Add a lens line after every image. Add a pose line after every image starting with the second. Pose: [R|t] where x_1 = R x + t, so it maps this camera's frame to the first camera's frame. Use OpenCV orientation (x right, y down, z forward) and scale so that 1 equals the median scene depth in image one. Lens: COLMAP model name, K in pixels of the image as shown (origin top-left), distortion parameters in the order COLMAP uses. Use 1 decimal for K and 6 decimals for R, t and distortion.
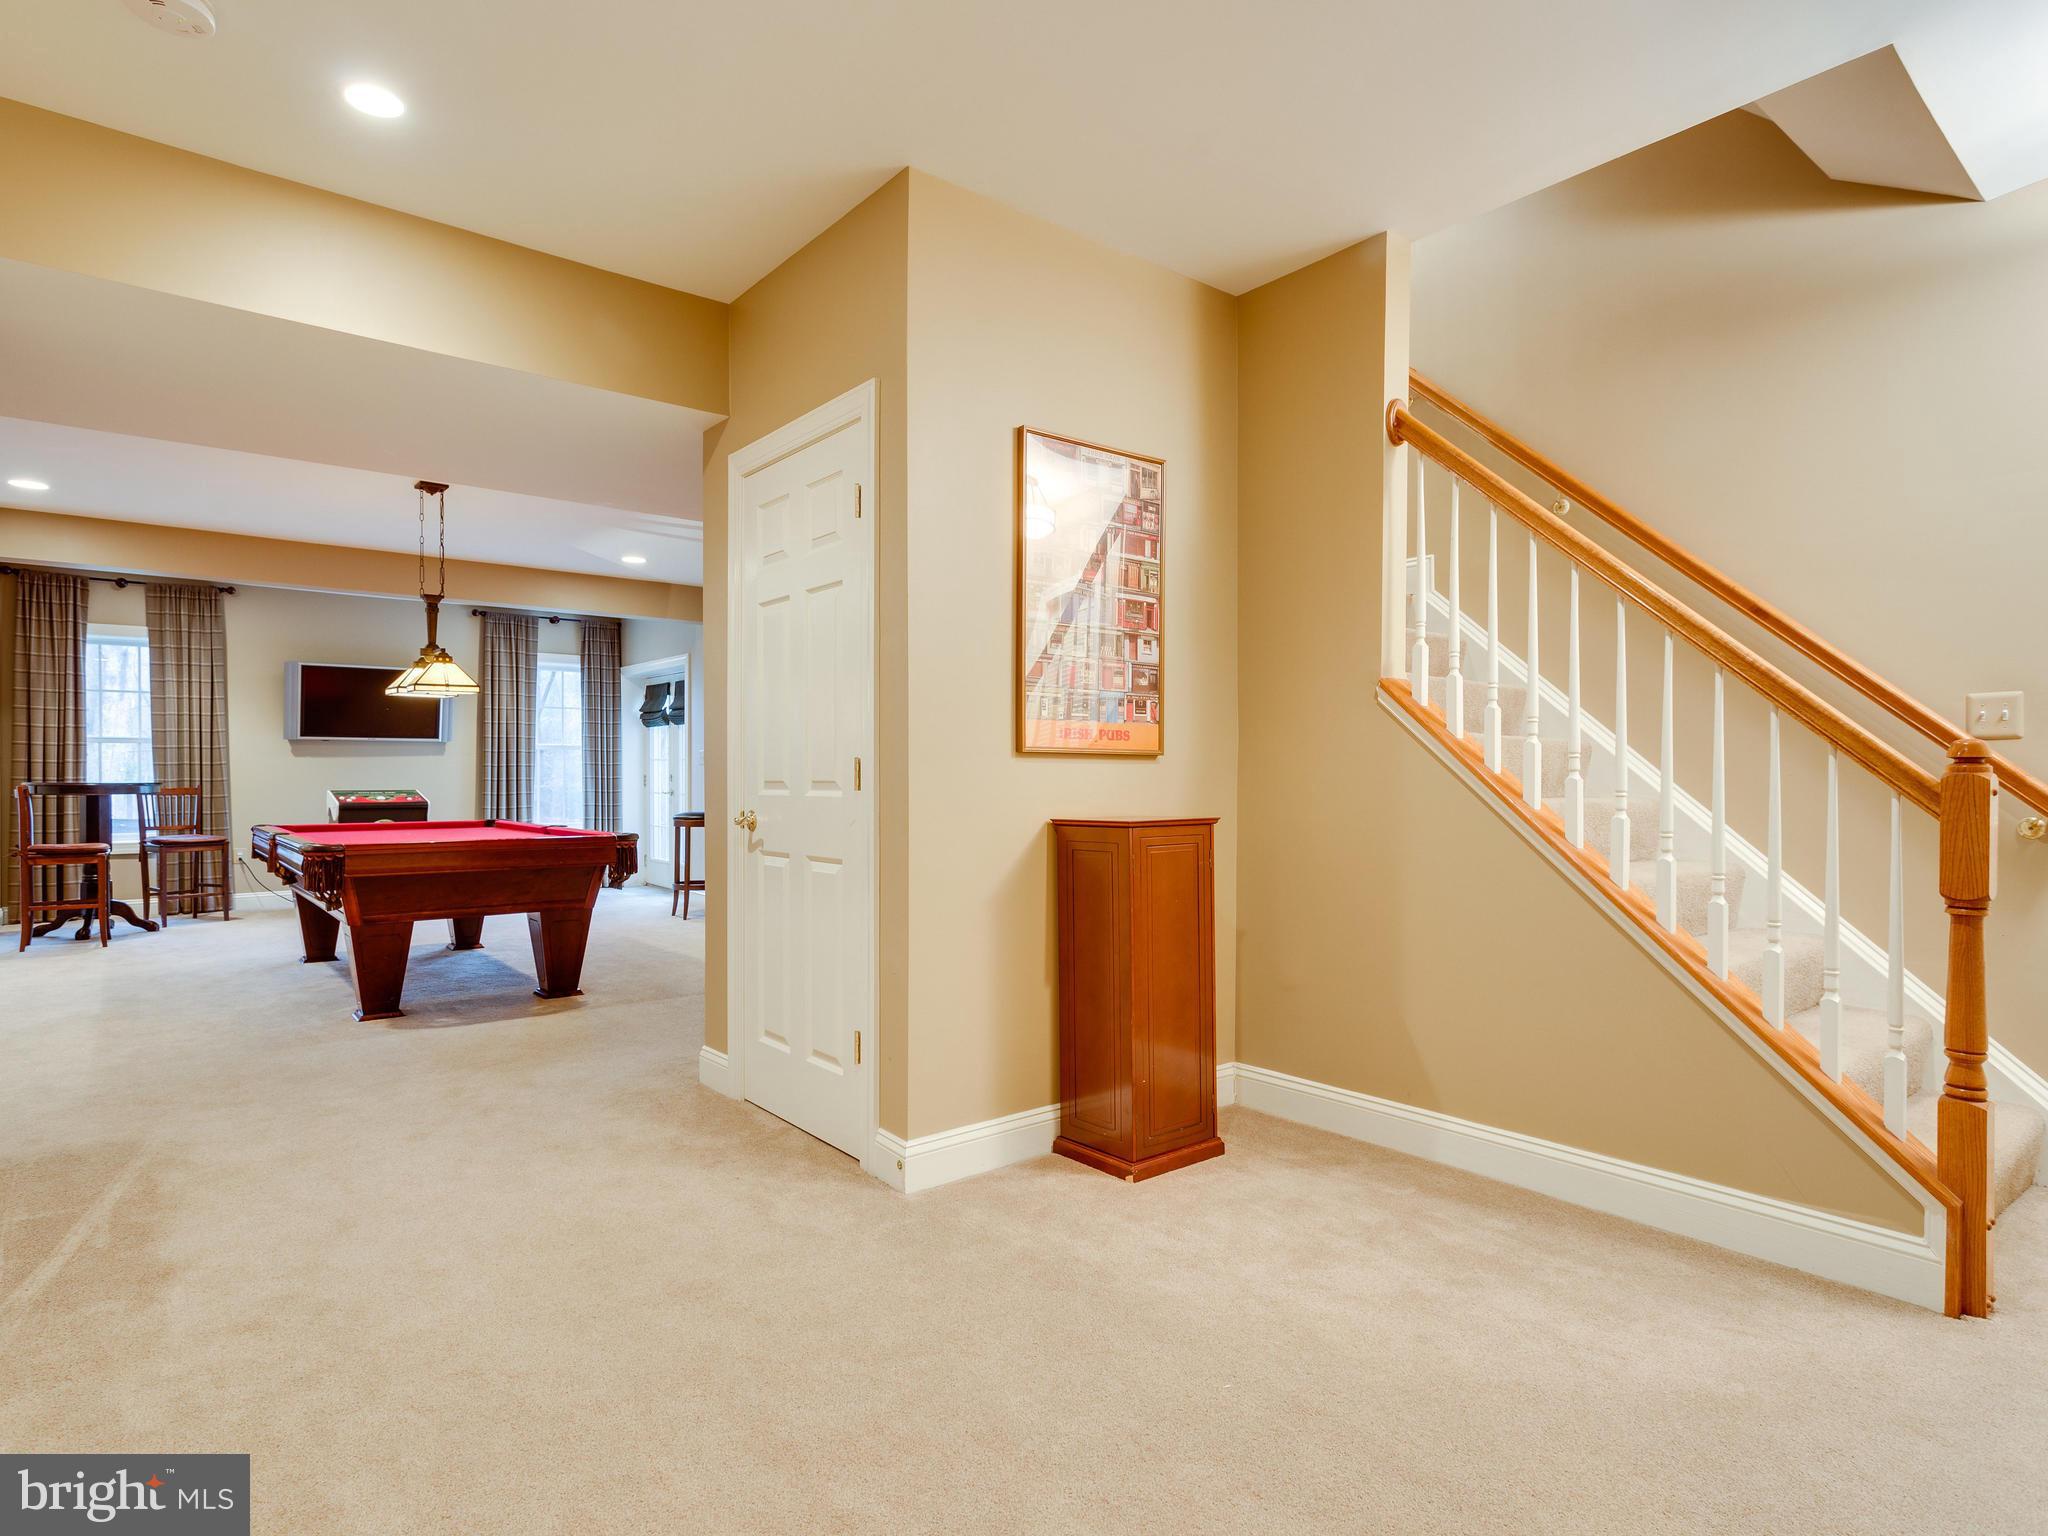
lens RADIAL K [[1109.4, 0, 1026.1], [0, 1109.4, 772.9], [0, 0, 1]] dist [0.002614, 0.002335]
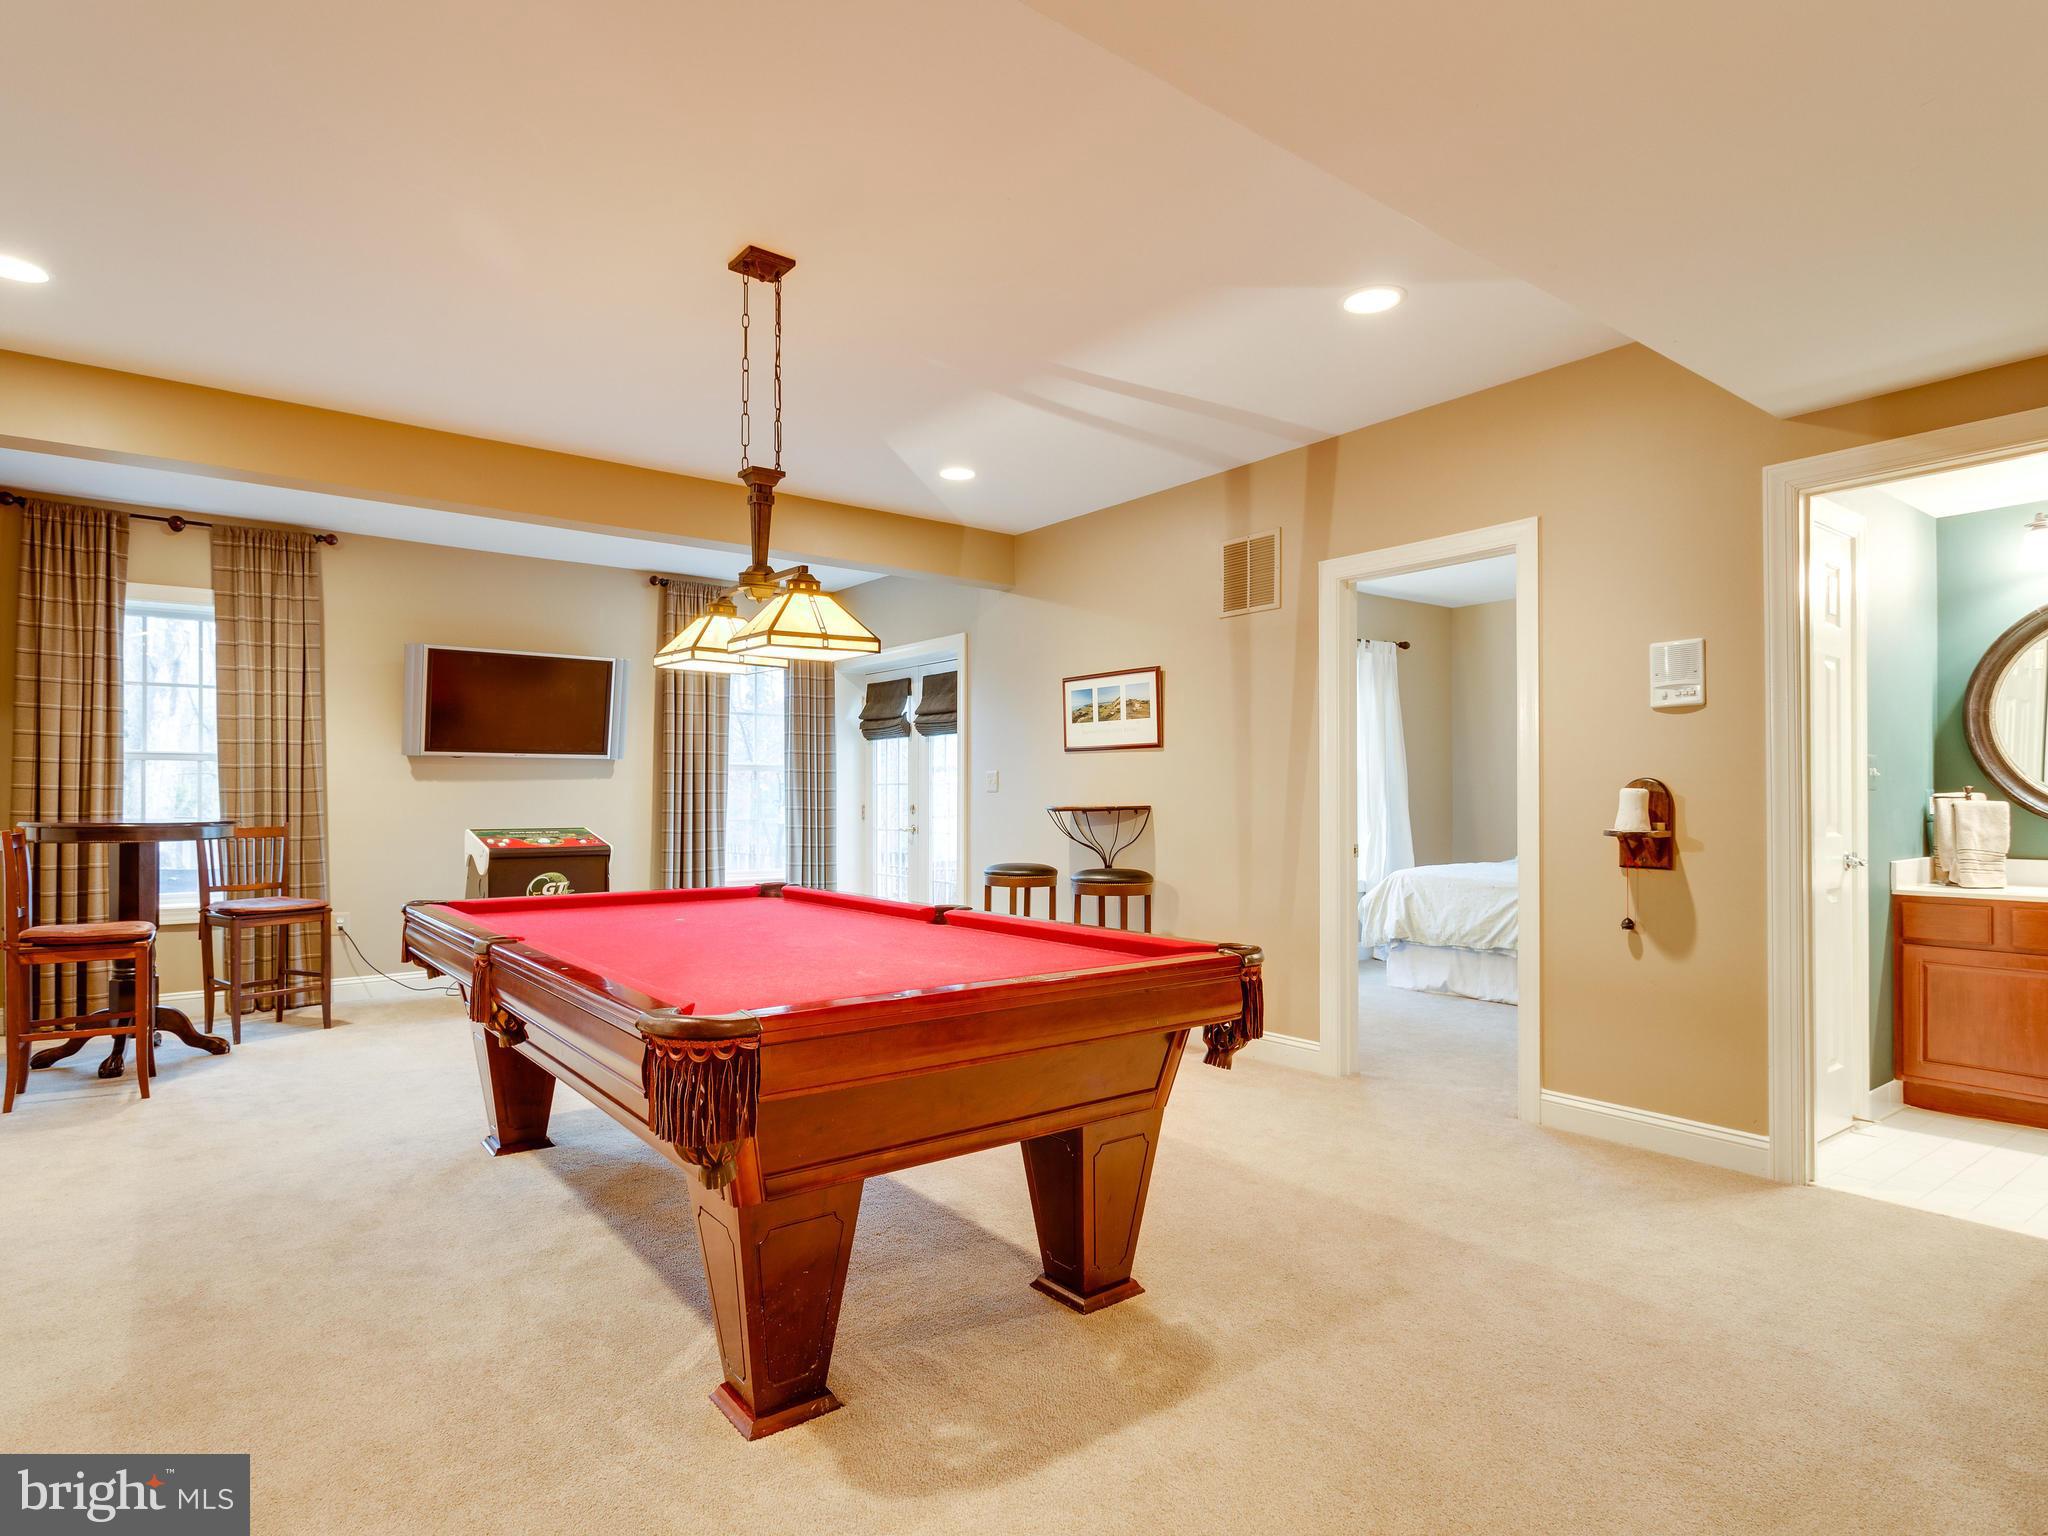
lens RADIAL K [[1109.4, 0, 1023.0], [0, 1109.4, 780.3], [0, 0, 1]] dist [0.002614, 0.002335]
pose [[0.999610, -0.000604, -0.027904, -0.280069], [0.000230, 0.999910, -0.013387, -0.005670], [0.027910, 0.013375, 0.999521, 0.340746]]
